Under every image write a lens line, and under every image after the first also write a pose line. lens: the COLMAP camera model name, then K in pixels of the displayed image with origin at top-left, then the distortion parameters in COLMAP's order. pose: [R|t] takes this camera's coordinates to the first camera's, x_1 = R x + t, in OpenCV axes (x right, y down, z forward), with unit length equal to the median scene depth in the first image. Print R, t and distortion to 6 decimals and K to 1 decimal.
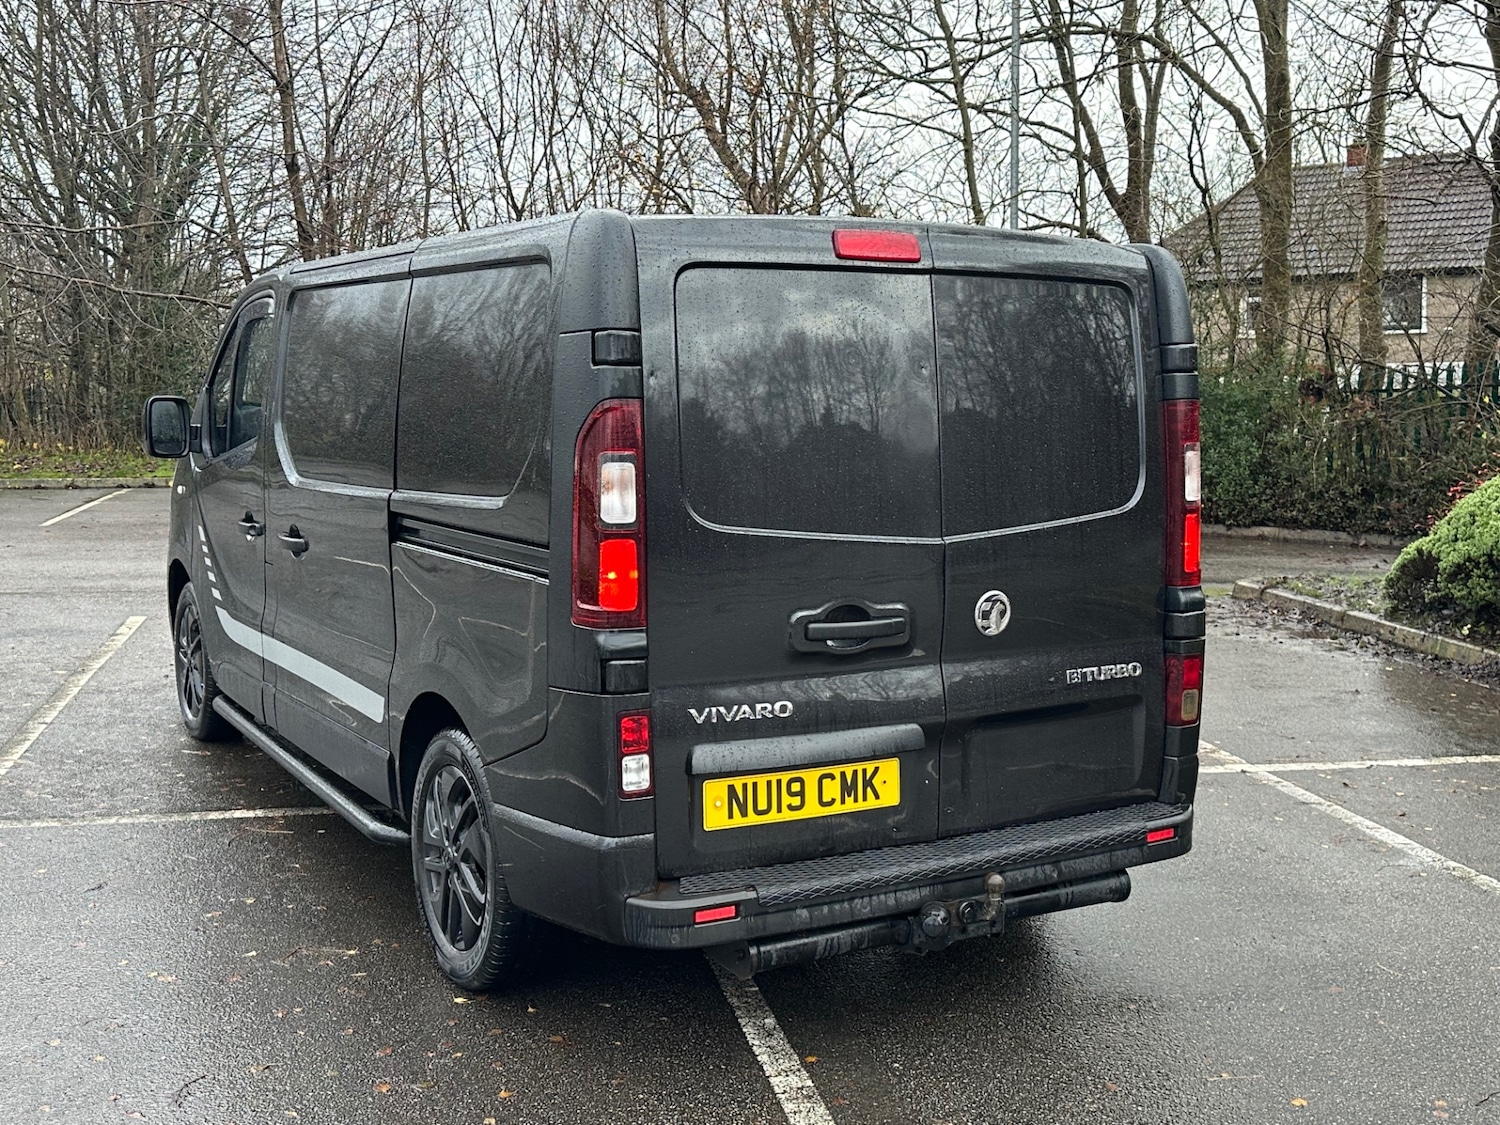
lens RADIAL K [[1618.6, 0, 750.0], [0, 1618.6, 562.5], [0, 0, 1]] dist [0.205005, -0.471990]
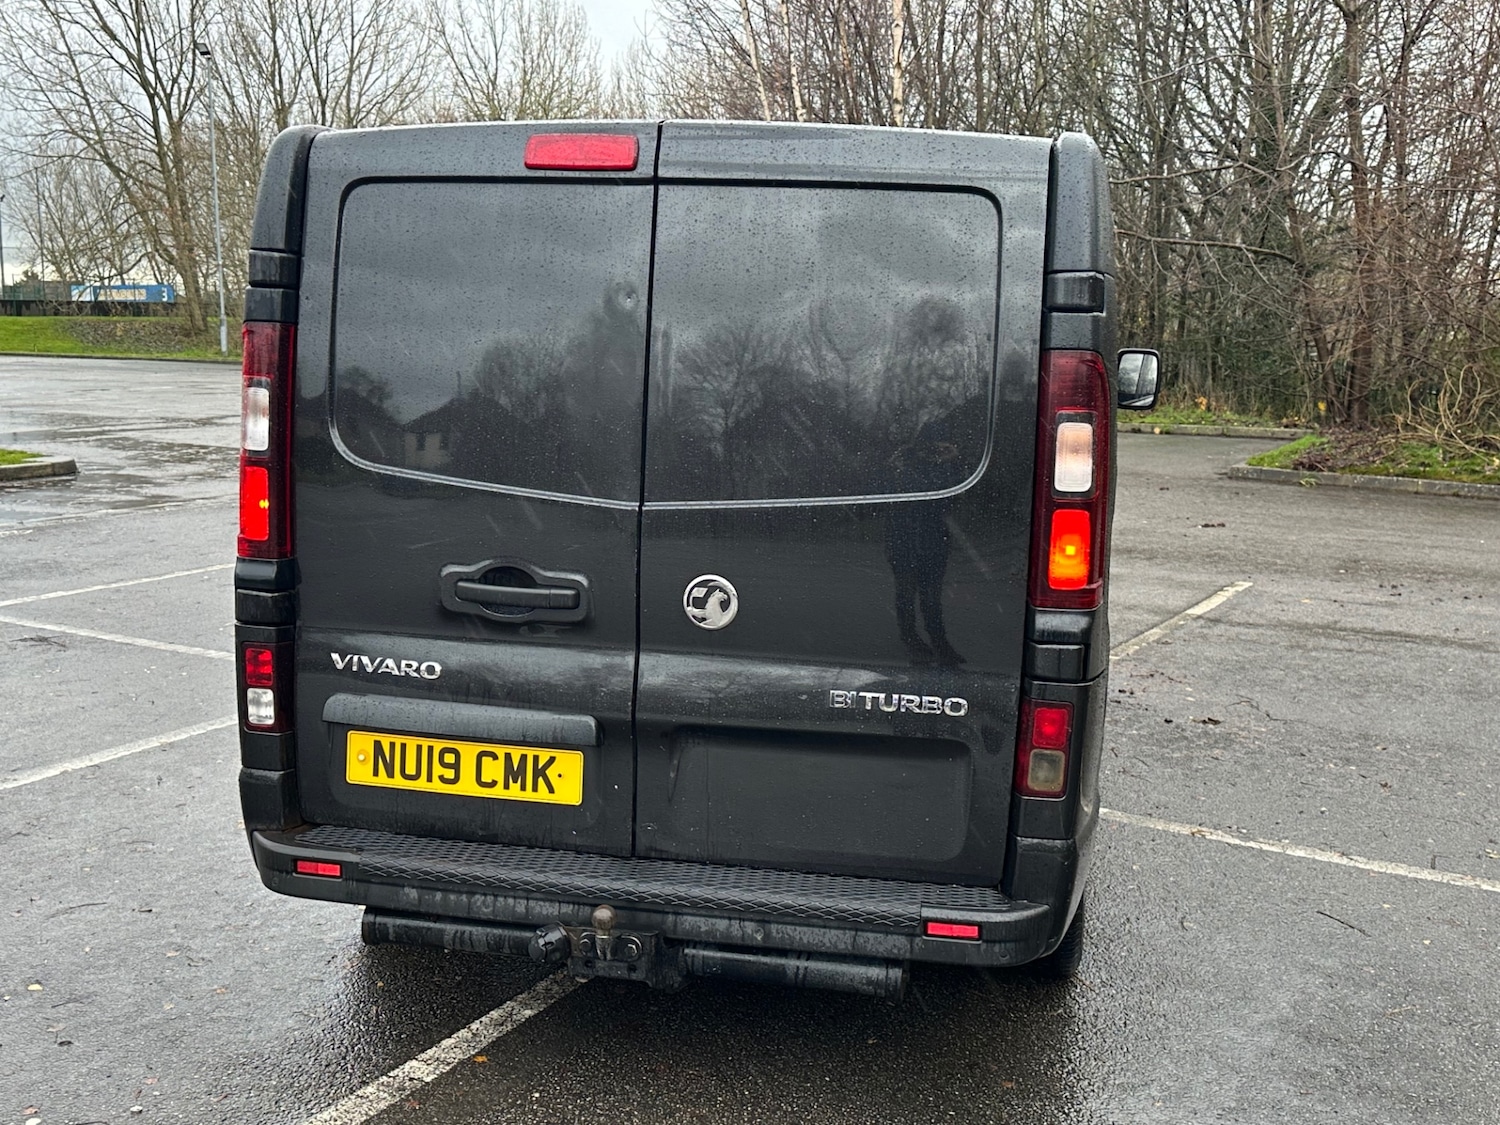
lens RADIAL K [[1619.6, 0, 741.1], [0, 1619.6, 565.1], [0, 0, 1]] dist [0.191977, -0.424718]
pose [[0.740611, 0.116207, -0.661810, 0.725458], [-0.095882, 0.993130, 0.067085, -0.045112], [0.665058, 0.013772, 0.746664, 0.416299]]
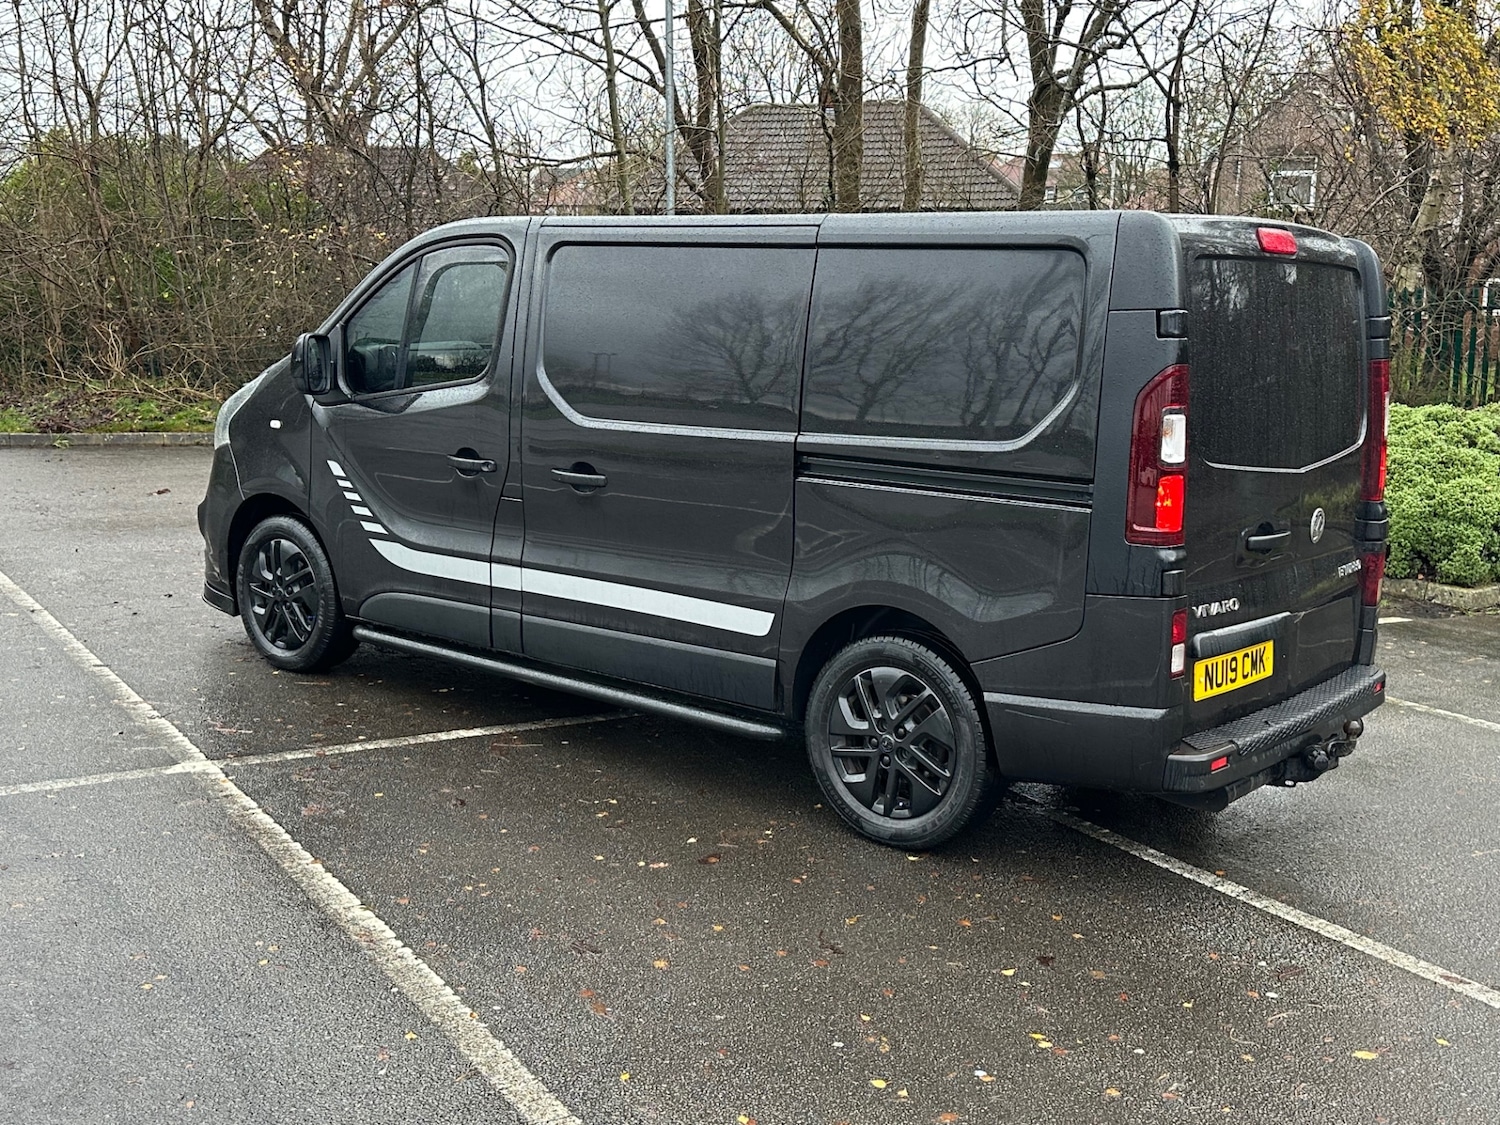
lens RADIAL K [[1620.9, 0, 763.0], [0, 1620.9, 541.9], [0, 0, 1]] dist [0.191493, -0.430015]
pose [[0.934349, -0.031058, 0.355005, -0.761949], [0.016358, 0.998883, 0.044335, -0.022024], [-0.355985, -0.035617, 0.933813, -0.076032]]
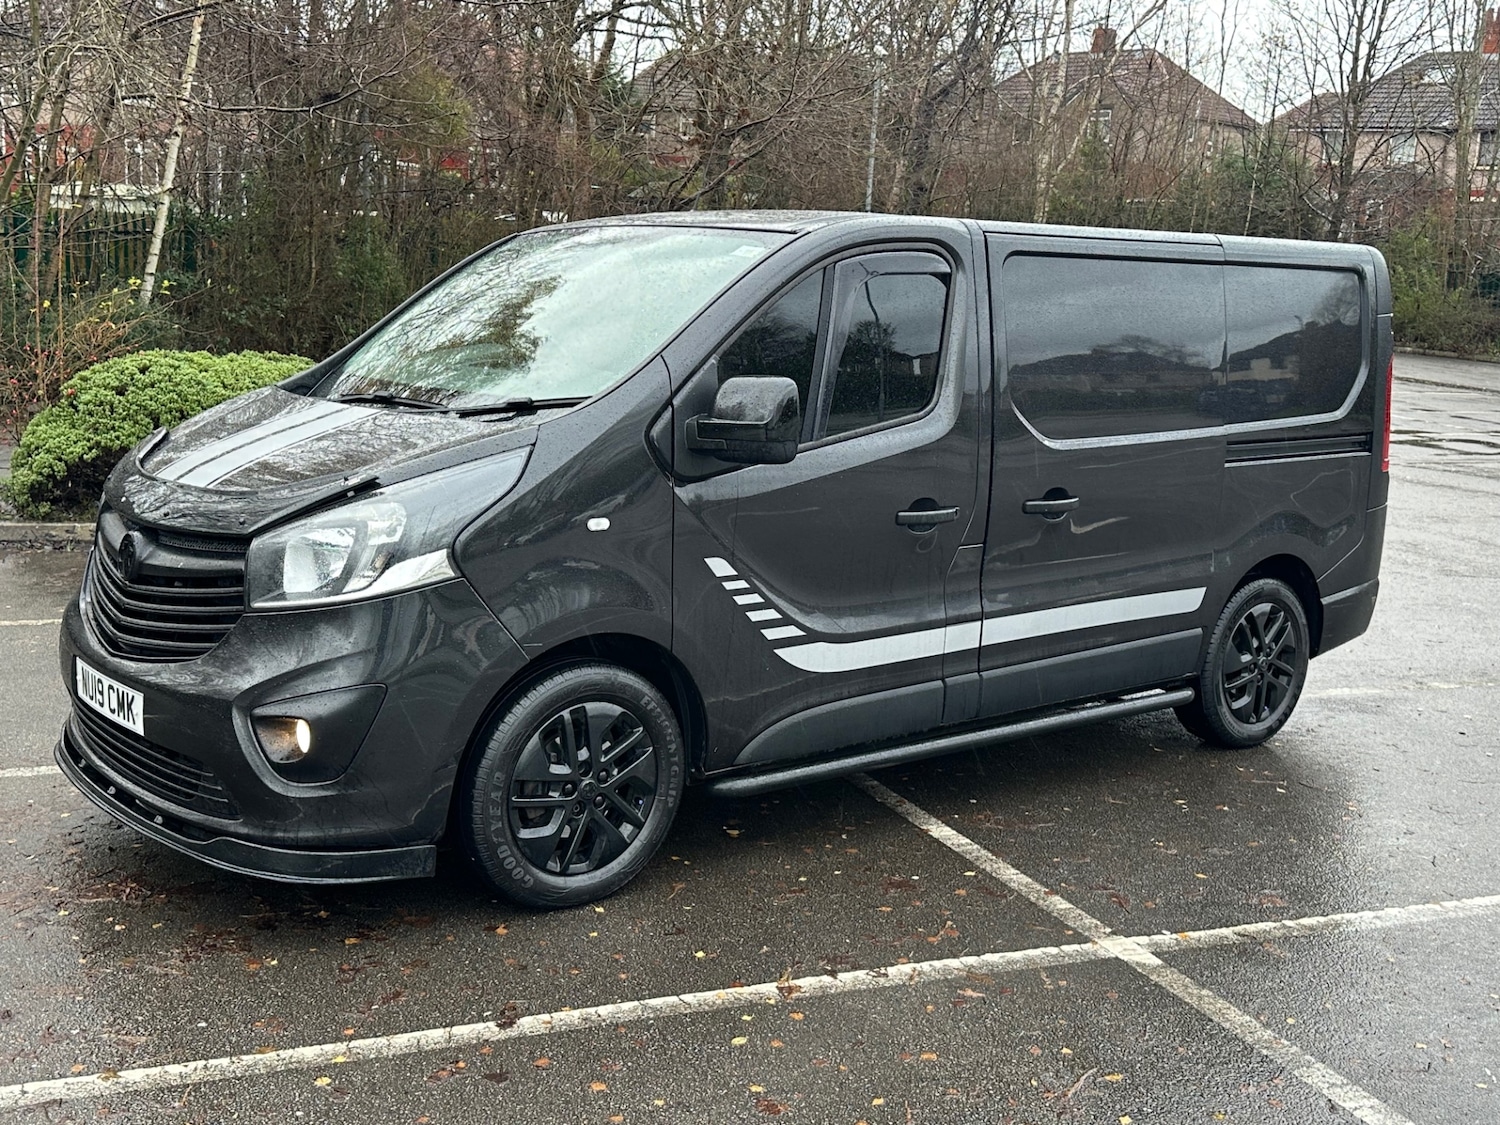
lens RADIAL K [[1620.9, 0, 763.0], [0, 1620.9, 541.9], [0, 0, 1]] dist [0.191493, -0.430015]
pose [[-0.155499, -0.168368, 0.973382, -1.724952], [0.076845, 0.980320, 0.181844, -0.261616], [-0.984843, 0.103076, -0.139500, 1.832755]]
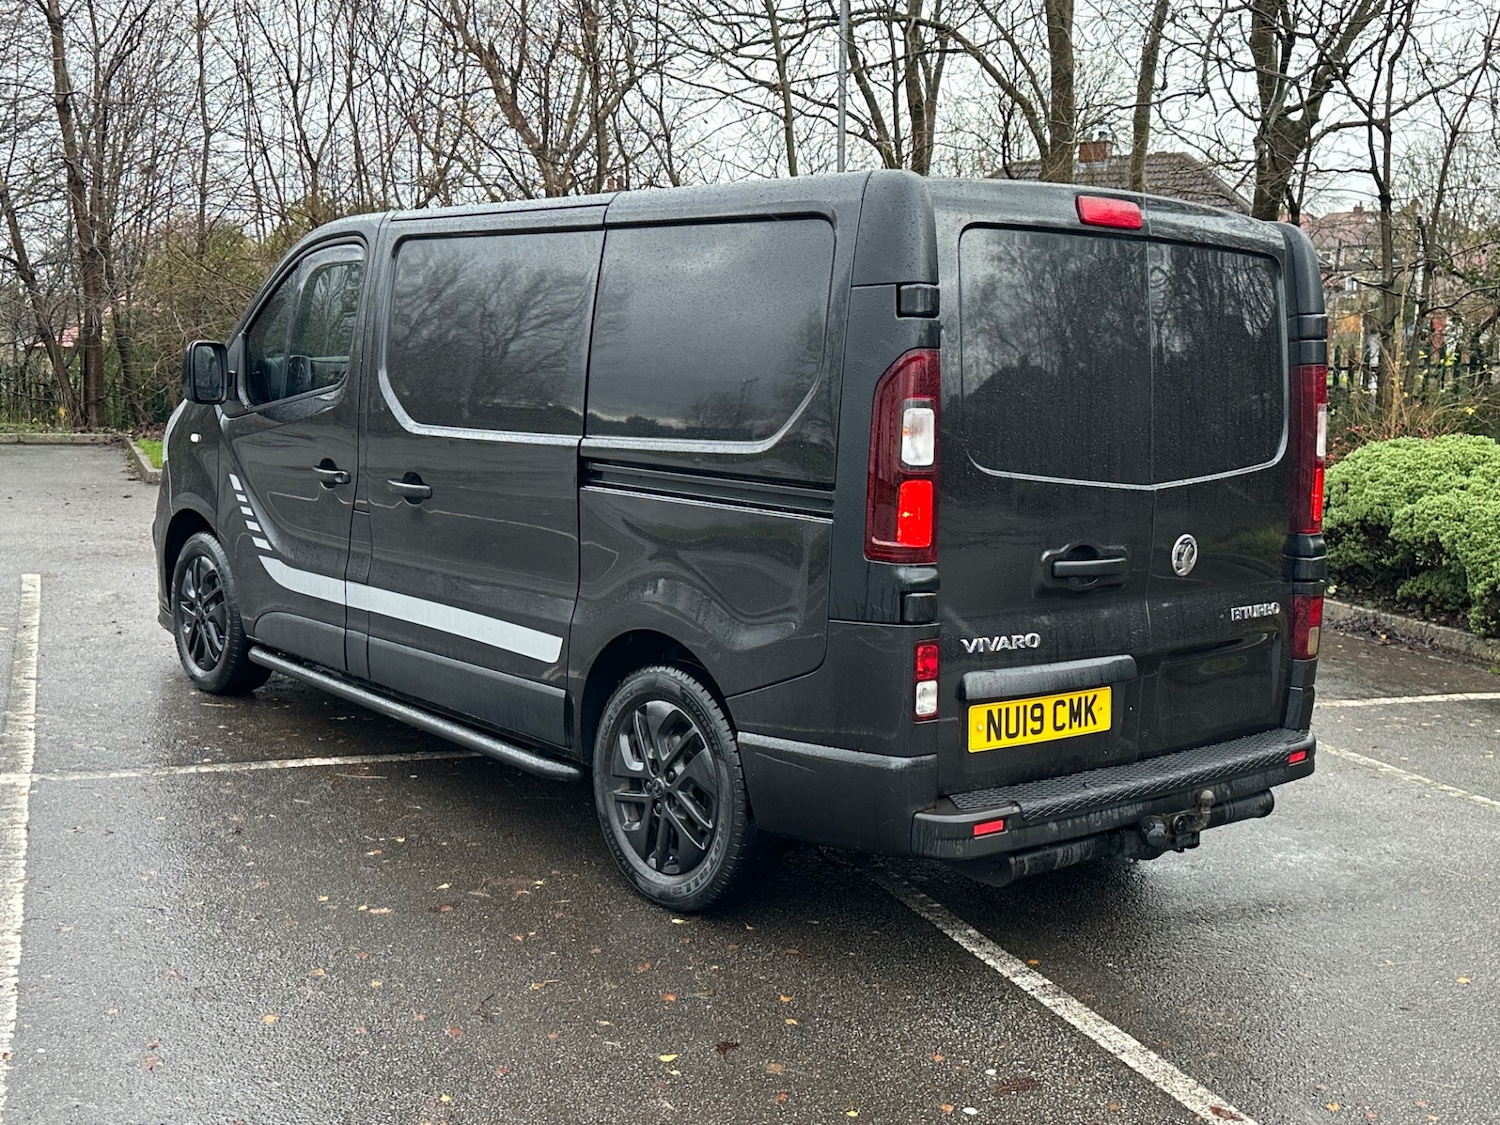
lens RADIAL K [[1619.6, 0, 741.1], [0, 1619.6, 565.1], [0, 0, 1]] dist [0.191977, -0.424718]
pose [[0.985331, 0.004032, 0.170606, -0.345191], [-0.006996, 0.999835, 0.016775, 0.022476], [-0.170510, -0.017723, 0.985197, -0.035684]]
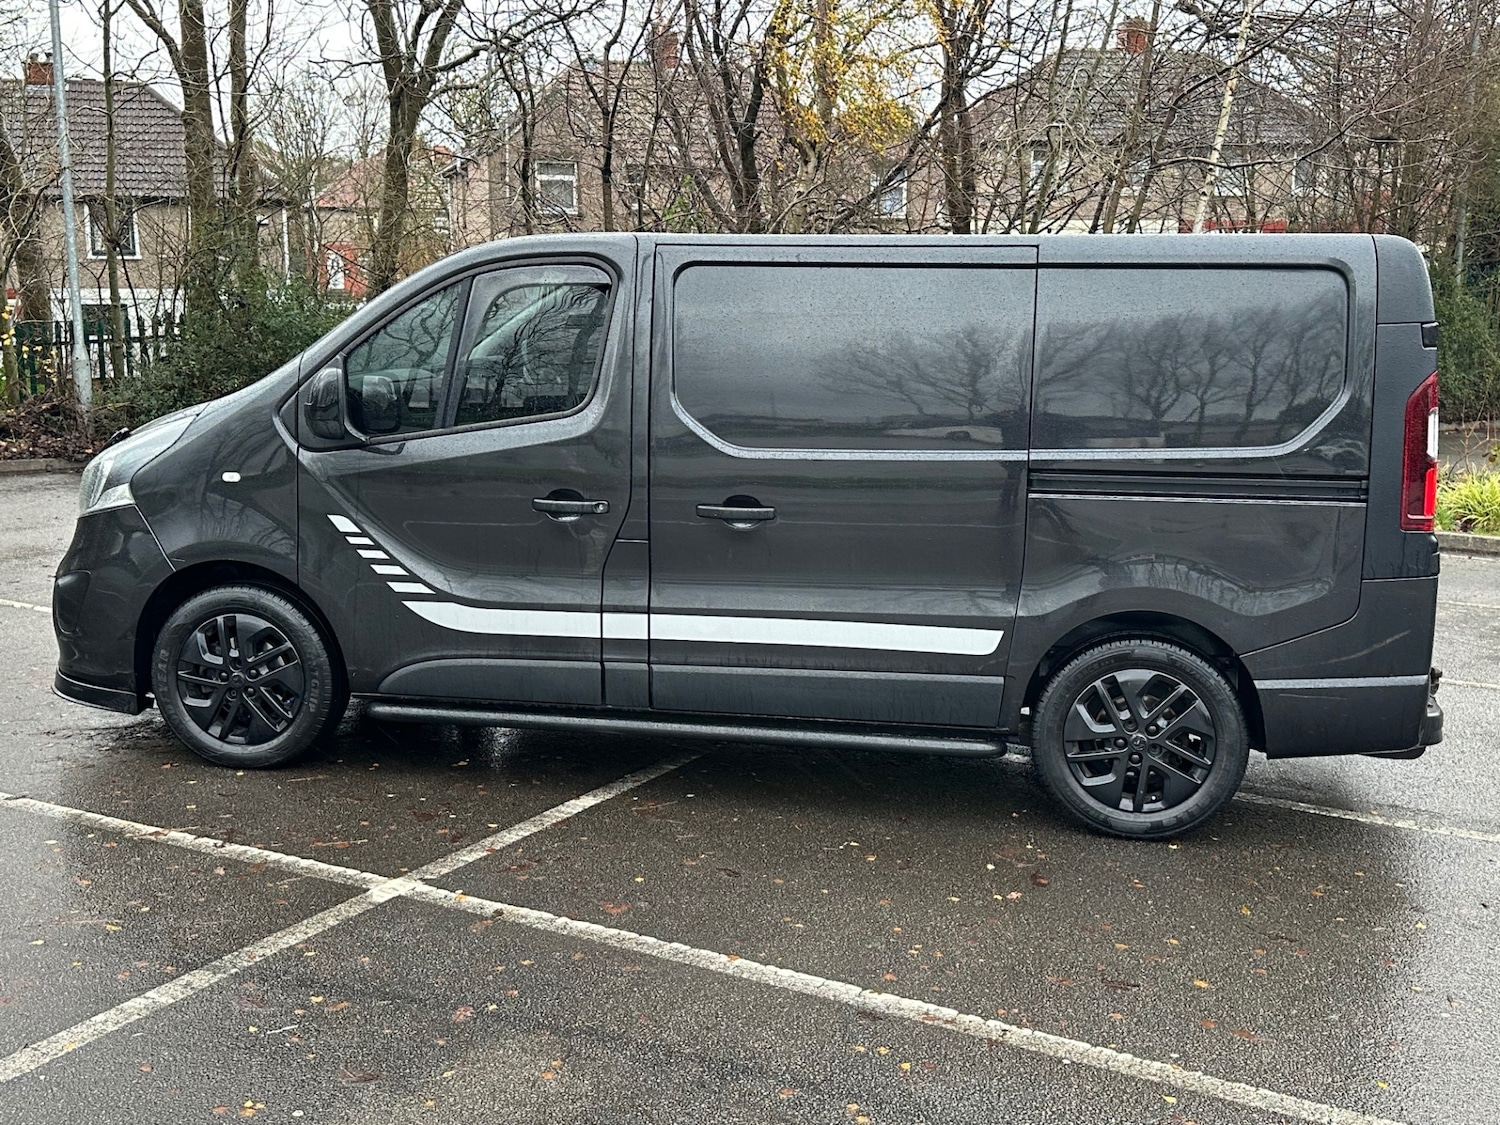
lens RADIAL K [[1620.9, 0, 763.0], [0, 1620.9, 541.9], [0, 0, 1]] dist [0.191493, -0.430015]
pose [[0.648963, -0.103778, 0.753709, -1.437048], [0.076421, 0.994535, 0.071137, -0.089977], [-0.756972, 0.011433, 0.653347, 0.447480]]
